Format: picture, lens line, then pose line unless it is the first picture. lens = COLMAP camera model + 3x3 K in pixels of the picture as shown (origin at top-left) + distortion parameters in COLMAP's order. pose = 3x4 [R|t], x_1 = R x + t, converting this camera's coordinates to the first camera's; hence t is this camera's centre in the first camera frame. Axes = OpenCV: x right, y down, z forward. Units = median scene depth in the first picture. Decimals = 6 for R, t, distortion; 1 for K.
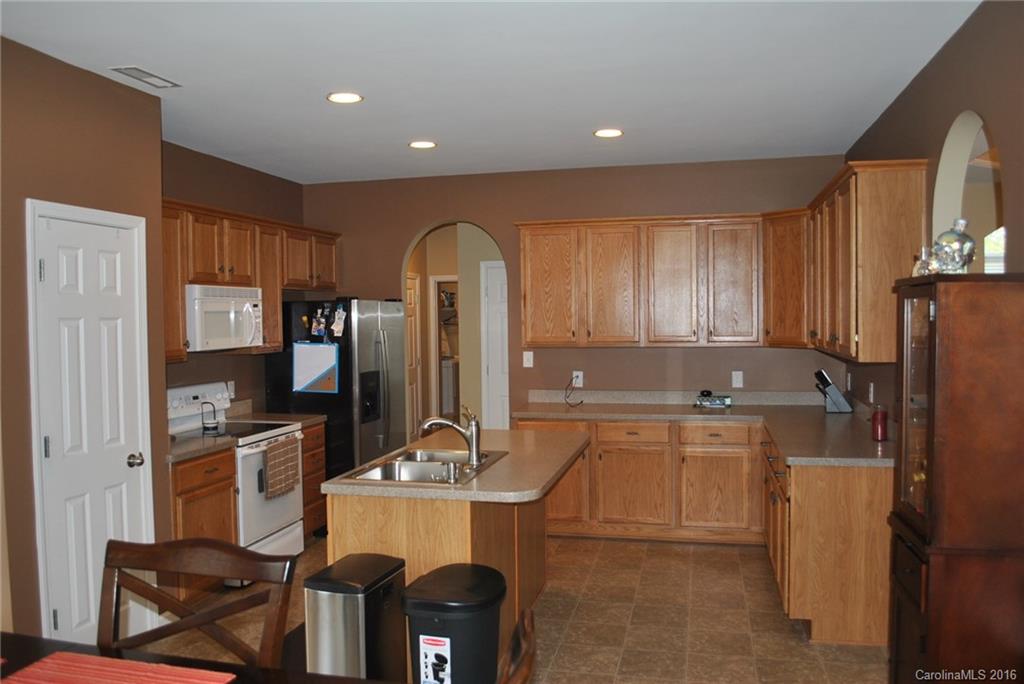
lens RADIAL K [[815.4, 0, 512.0], [0, 815.4, 342.0], [0, 0, 1]] dist [-0.086419, 0.003840]
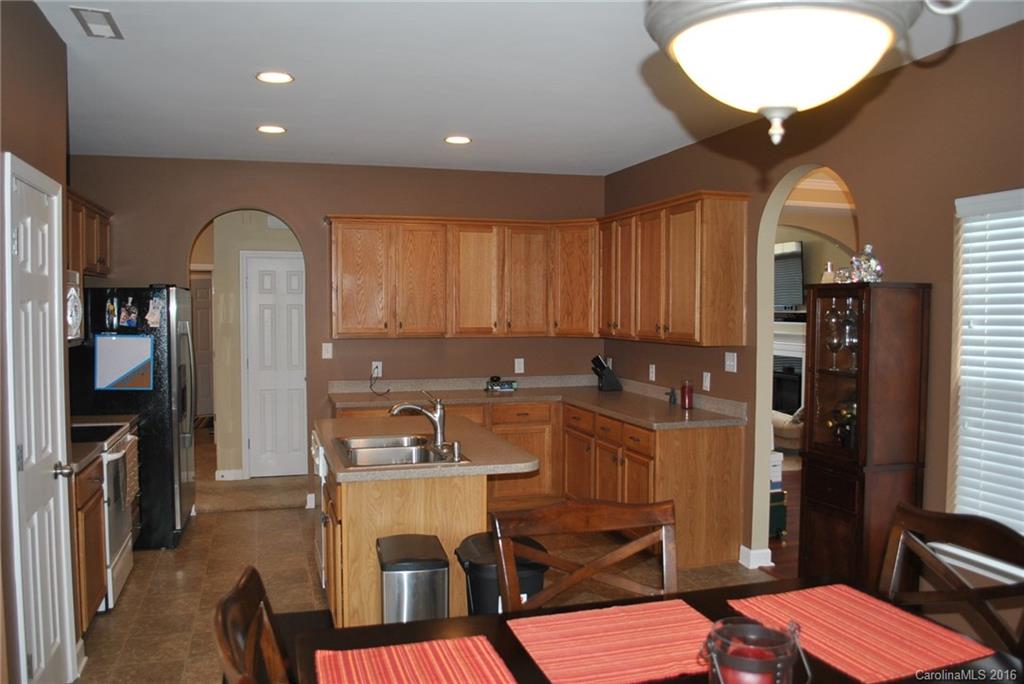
lens RADIAL K [[815.4, 0, 512.0], [0, 815.4, 342.0], [0, 0, 1]] dist [-0.086419, 0.003840]
pose [[0.861800, -0.007104, 0.507198, -0.343611], [0.004734, 0.999971, 0.005963, 0.006450], [-0.507226, -0.002738, 0.861809, 0.023940]]
